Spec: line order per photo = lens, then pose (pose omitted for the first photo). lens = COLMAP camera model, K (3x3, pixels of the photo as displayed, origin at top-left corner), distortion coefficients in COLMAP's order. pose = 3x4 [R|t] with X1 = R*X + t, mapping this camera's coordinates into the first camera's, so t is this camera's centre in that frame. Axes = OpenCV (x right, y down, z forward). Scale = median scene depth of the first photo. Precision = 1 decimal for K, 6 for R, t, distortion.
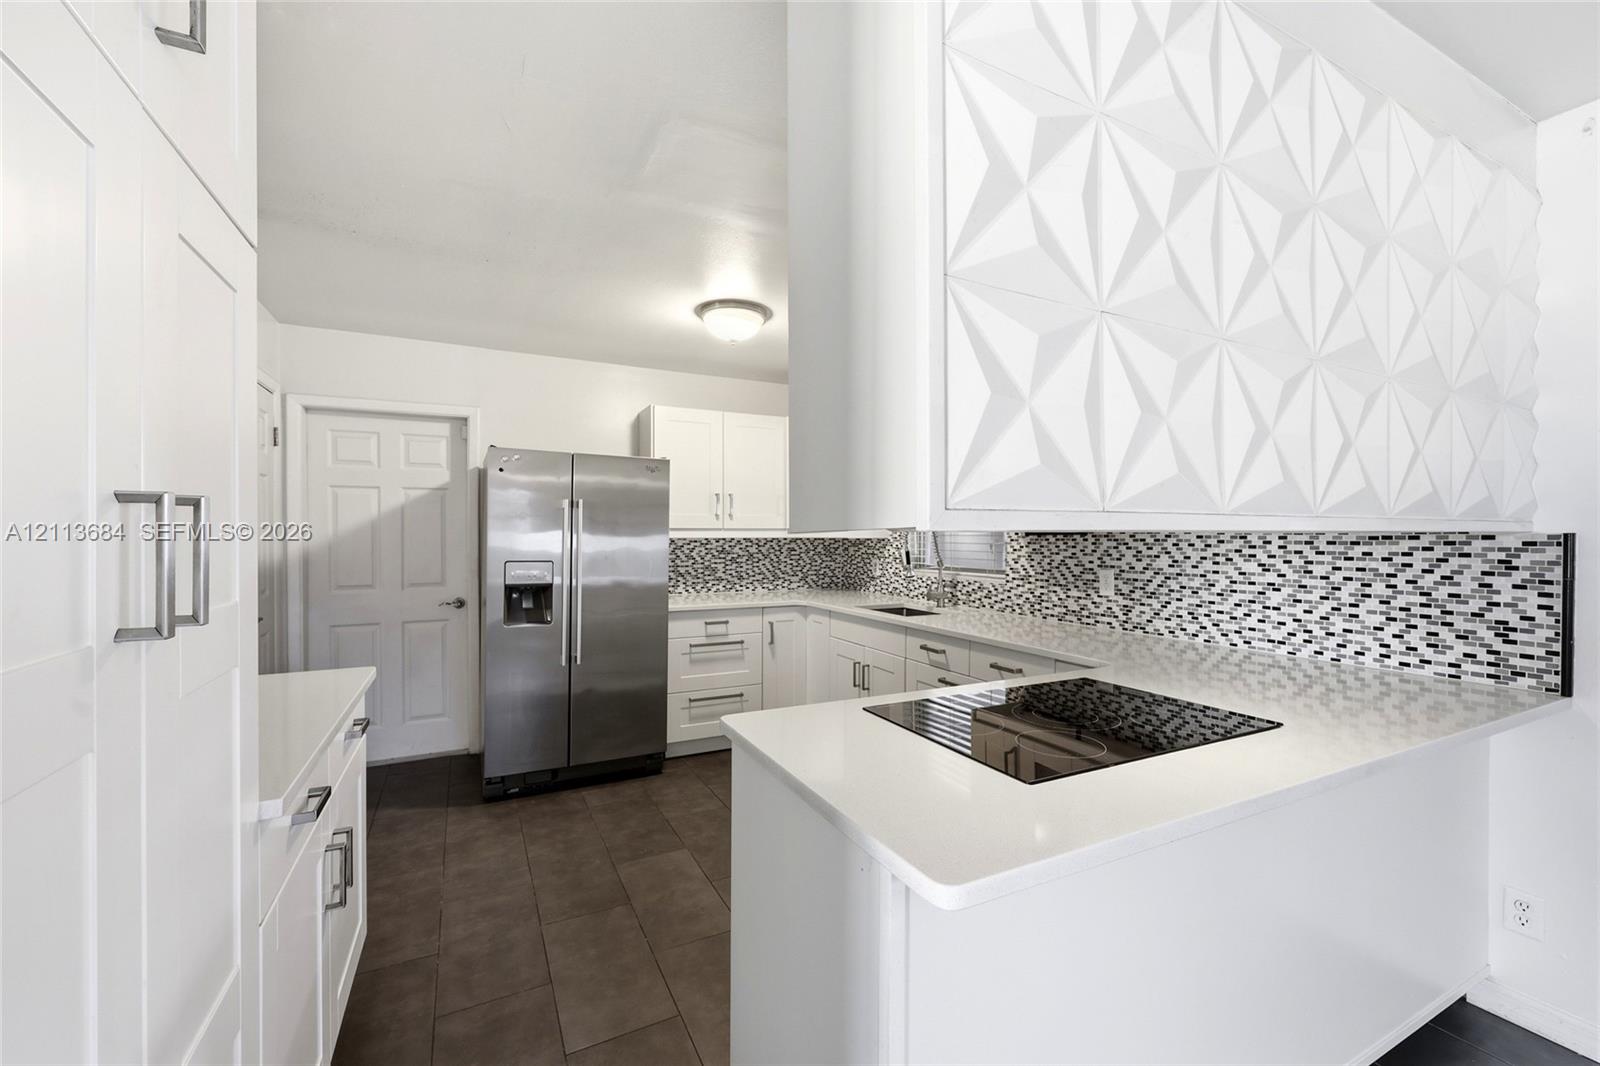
lens RADIAL K [[648.7, 0, 803.4], [0, 648.7, 531.8], [0, 0, 1]] dist [0.001947, 0.000002]
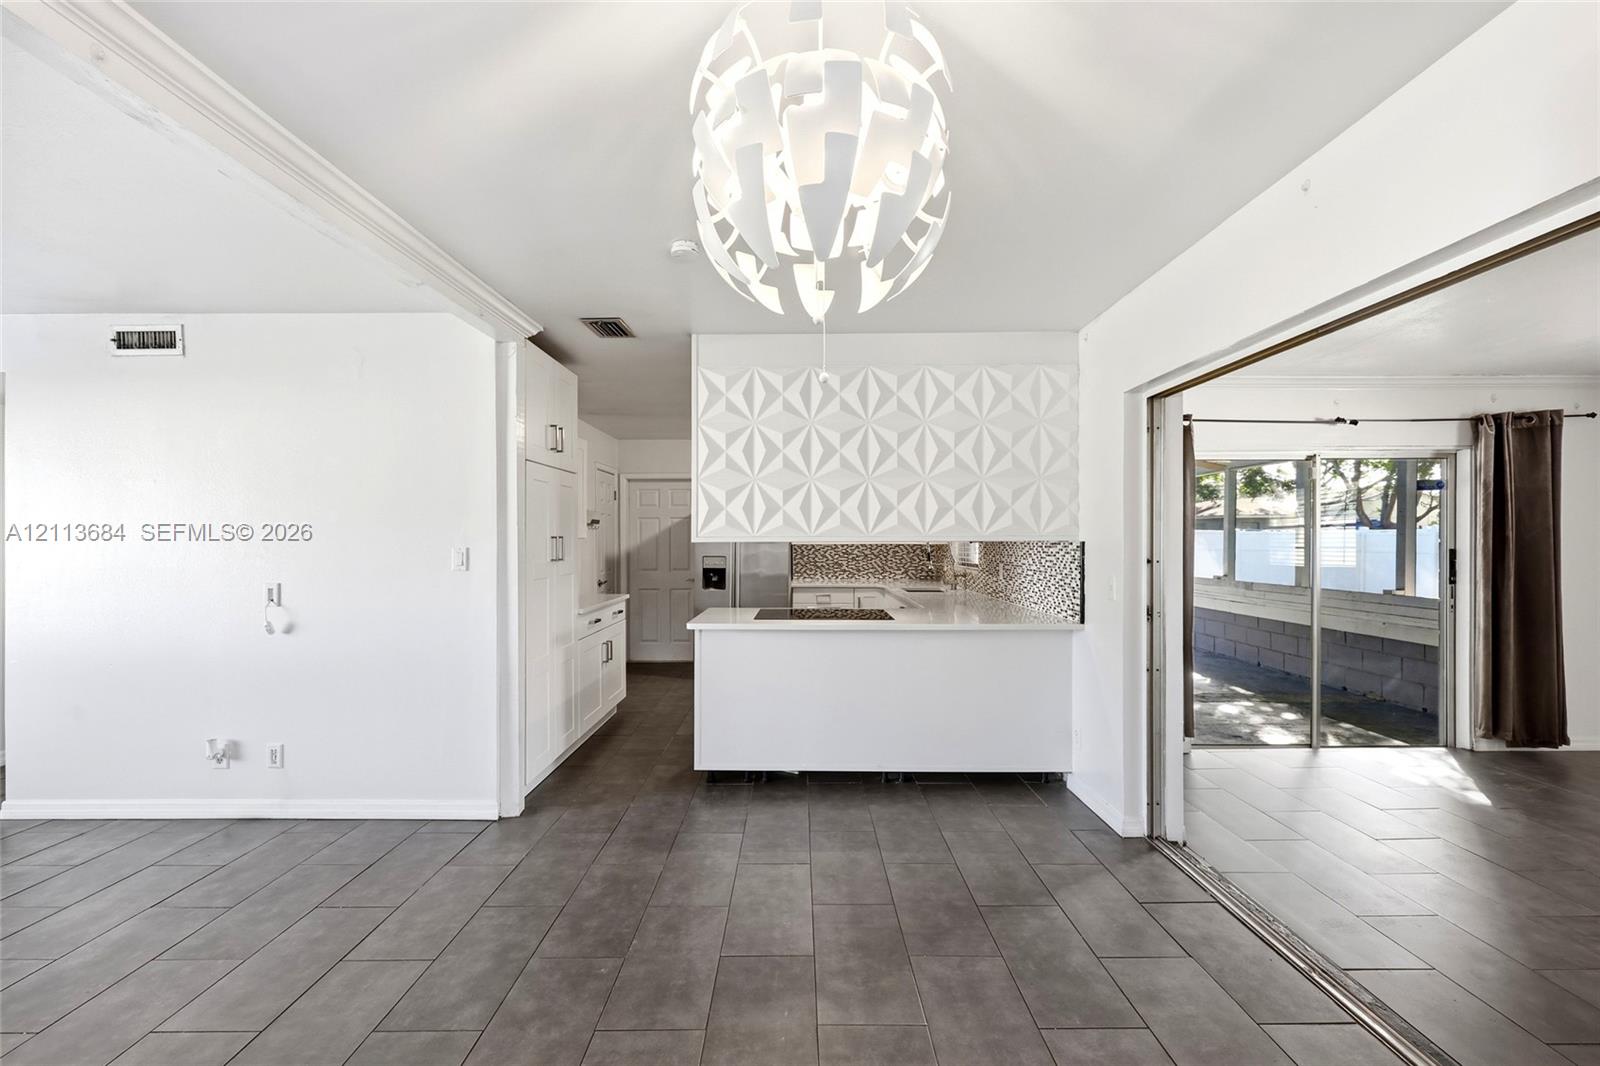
lens RADIAL K [[648.7, 0, 808.3], [0, 648.7, 536.0], [0, 0, 1]] dist [0.001947, 0.000002]
pose [[0.890663, -0.006718, -0.454614, 0.672224], [0.005025, 0.999975, -0.004932, -0.003772], [0.454636, 0.002108, 0.890675, -0.560747]]
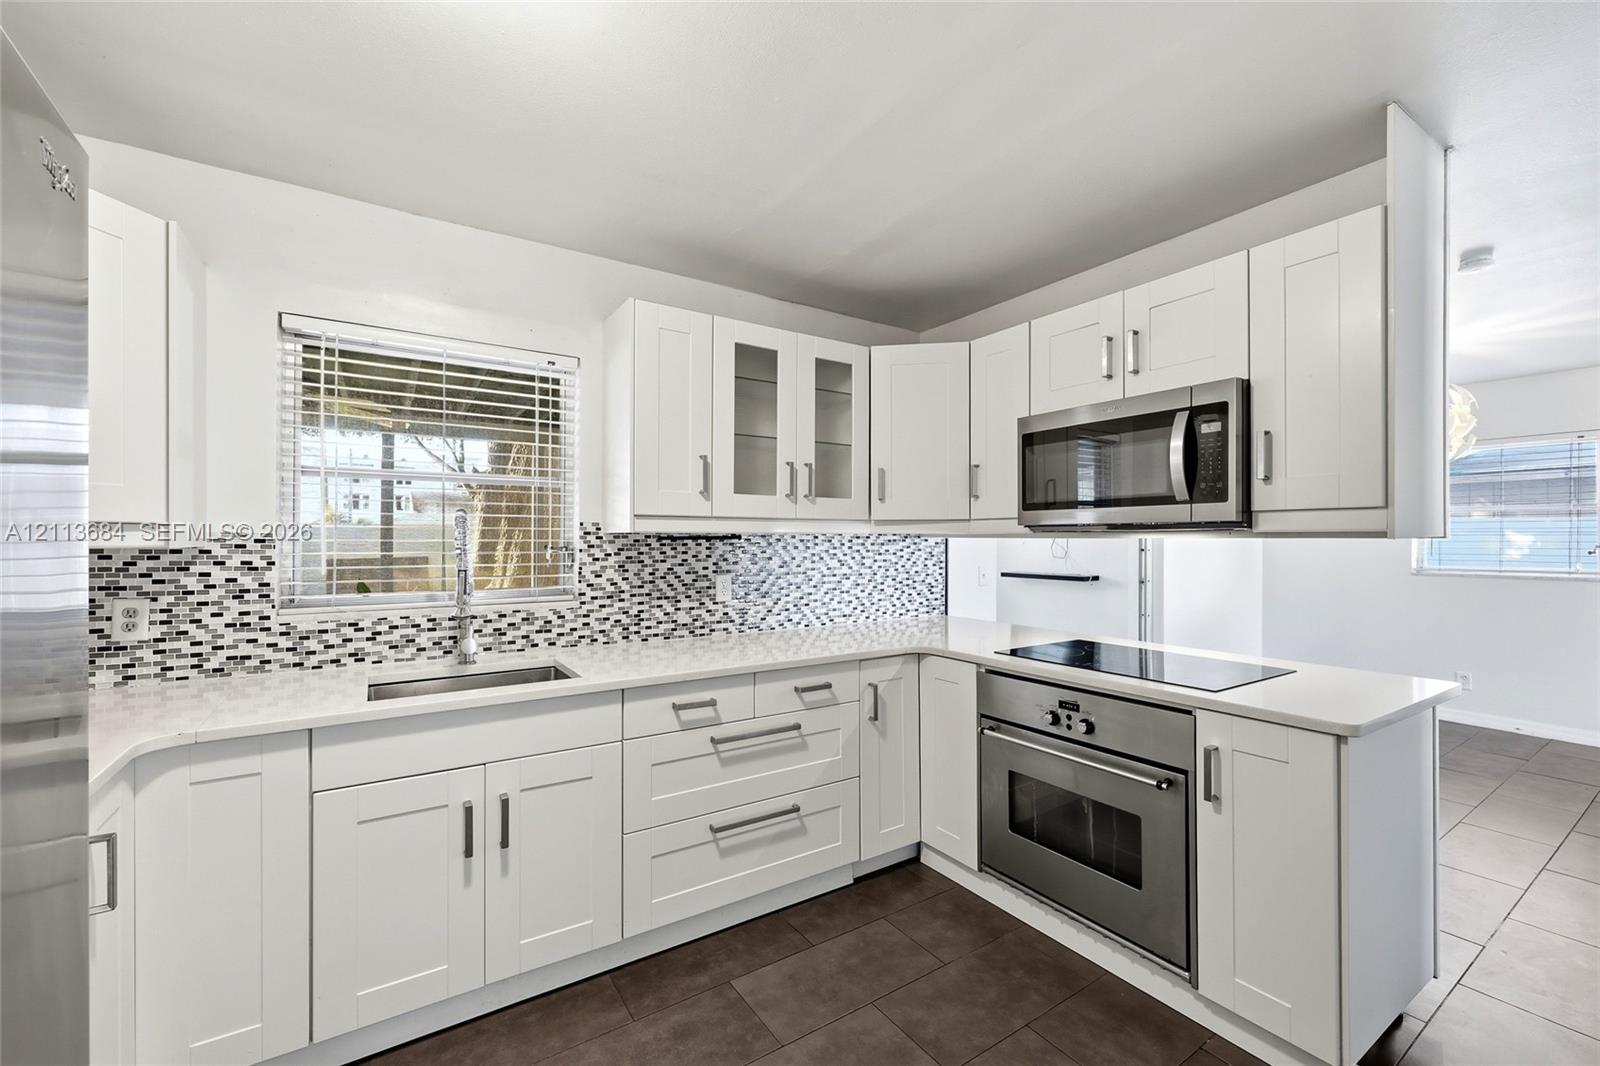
lens RADIAL K [[648.7, 0, 796.1], [0, 648.7, 540.6], [0, 0, 1]] dist [0.001947, 0.000002]
pose [[-0.096172, -0.003260, 0.995359, -0.446637], [-0.004621, 0.999985, 0.002829, 0.003250], [-0.995354, -0.004327, -0.096186, 0.856481]]
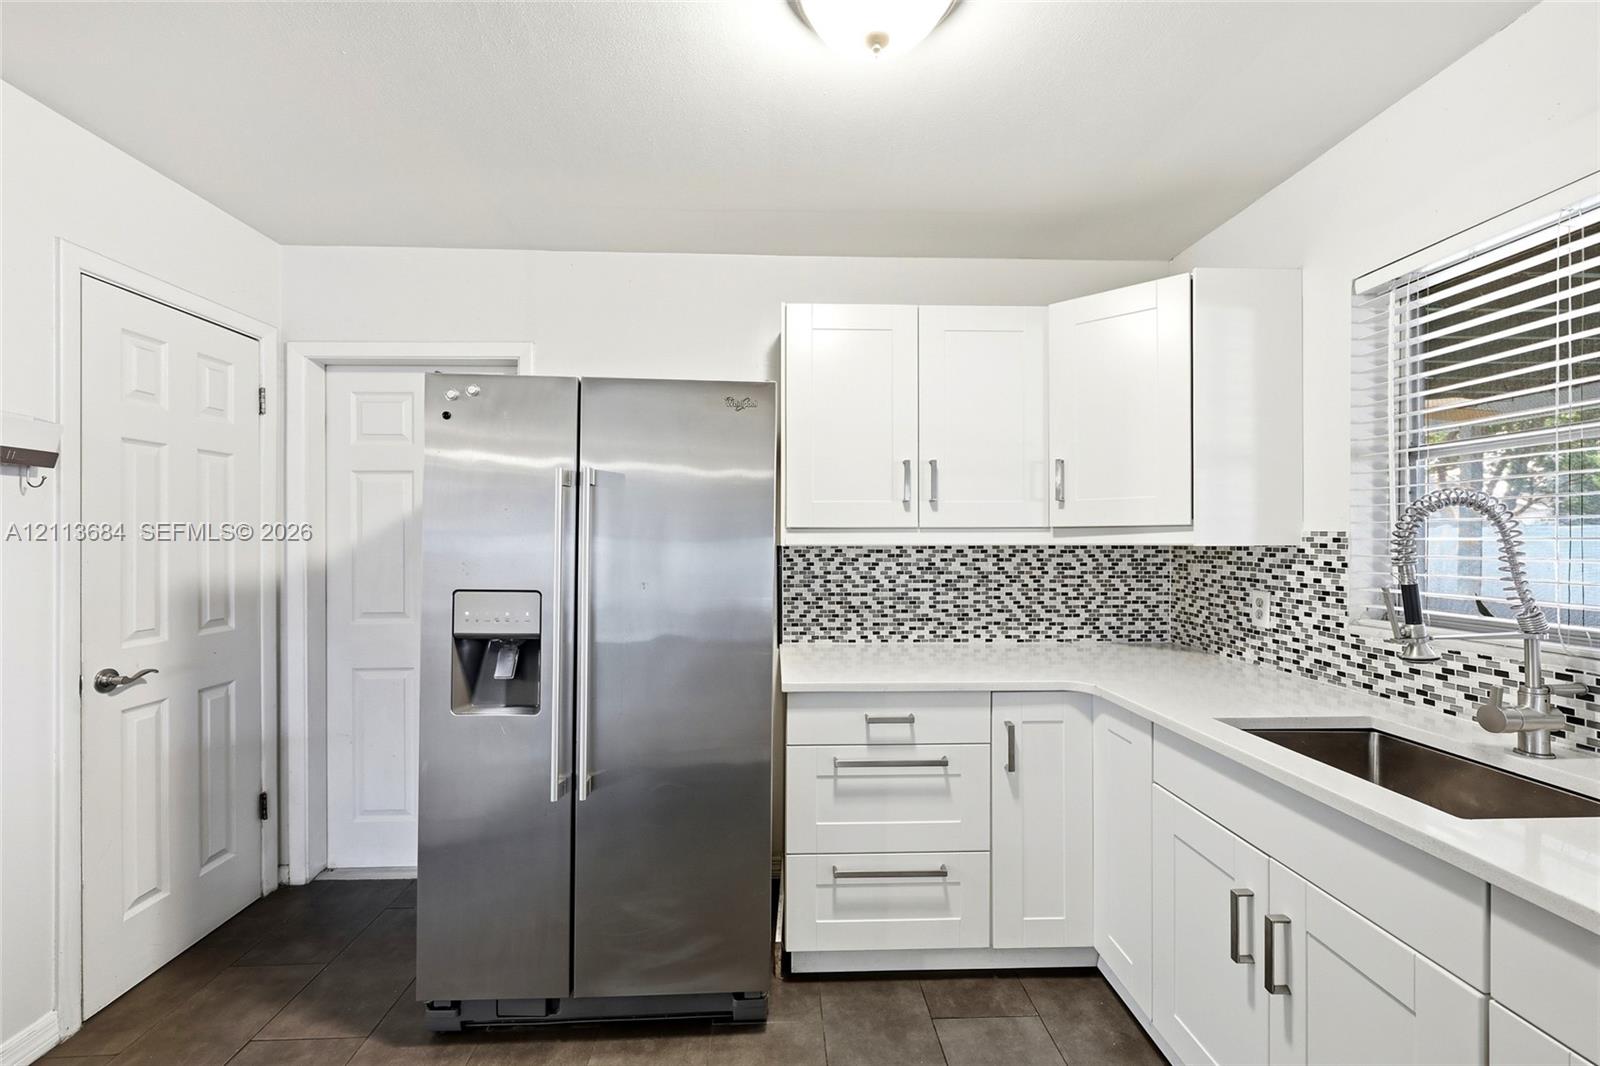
lens RADIAL K [[648.7, 0, 801.2], [0, 648.7, 536.7], [0, 0, 1]] dist [0.001947, 0.000002]
pose [[0.907044, -0.003944, -0.421018, 0.013702], [0.003403, 0.999992, -0.002036, 0.004399], [0.421023, 0.000414, 0.907050, 0.606780]]
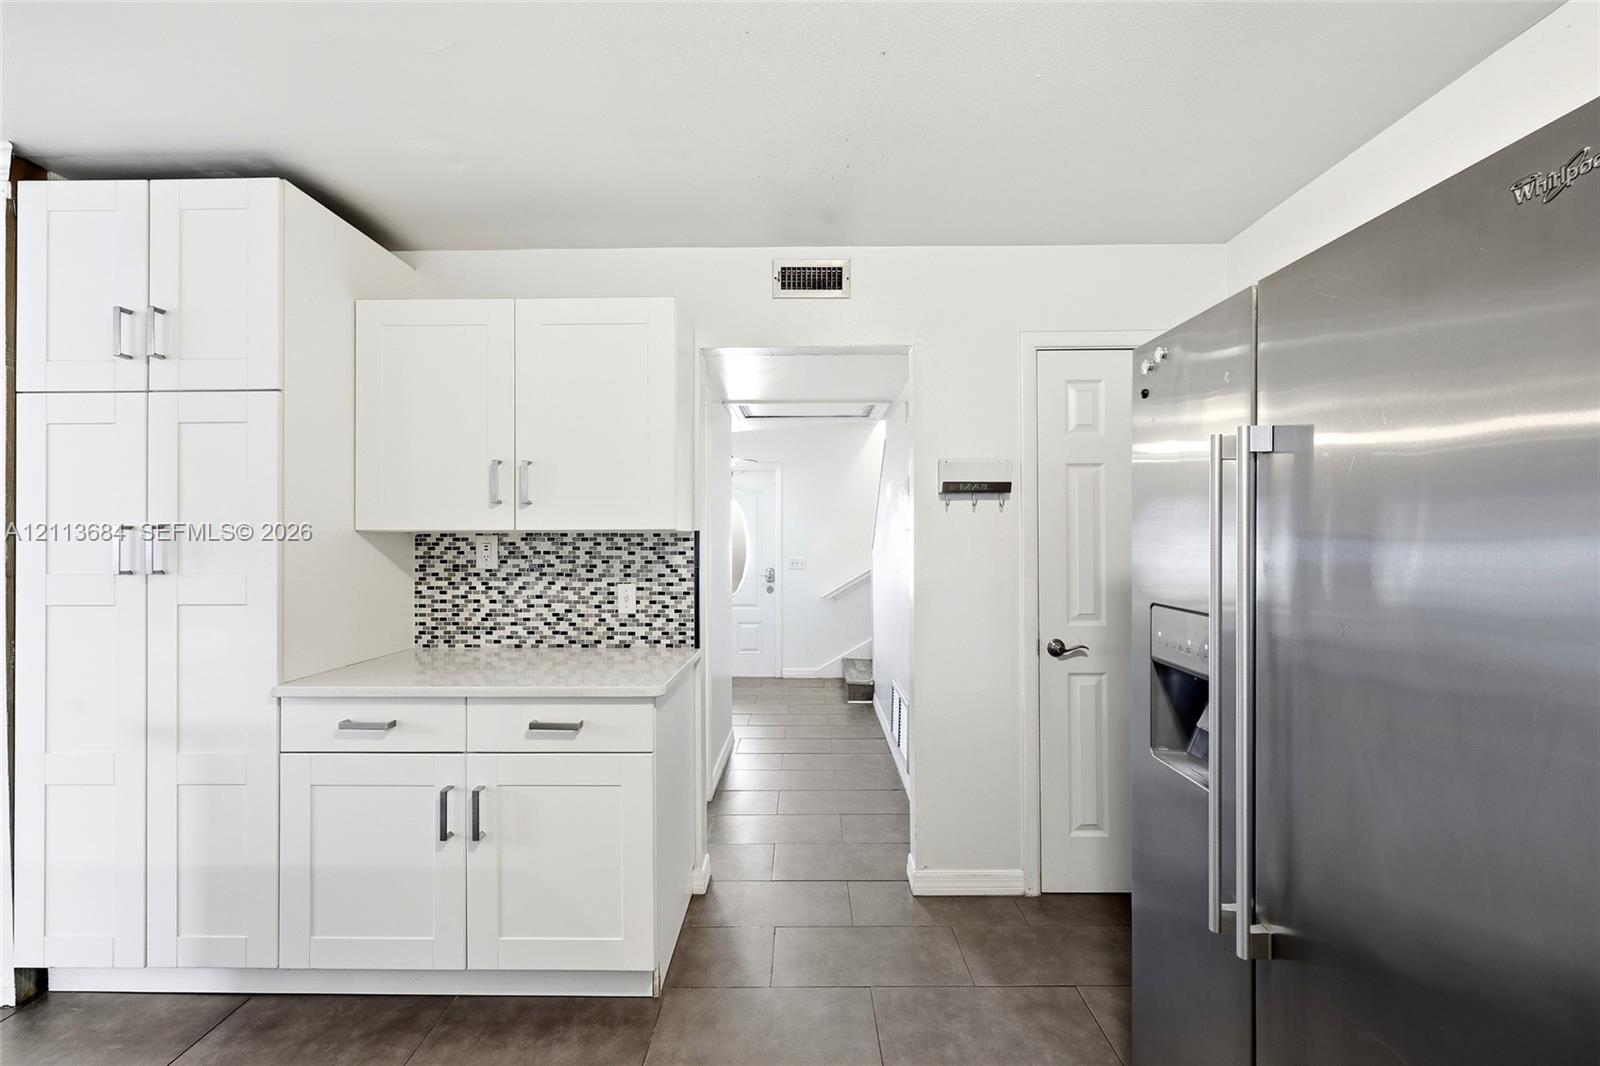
lens RADIAL K [[648.7, 0, 801.0], [0, 648.7, 534.4], [0, 0, 1]] dist [0.001947, 0.000002]
pose [[-0.473362, -0.010488, -0.880806, 0.031064], [0.001174, 0.999921, -0.012537, 0.003831], [0.880867, -0.006969, -0.473312, 0.938571]]
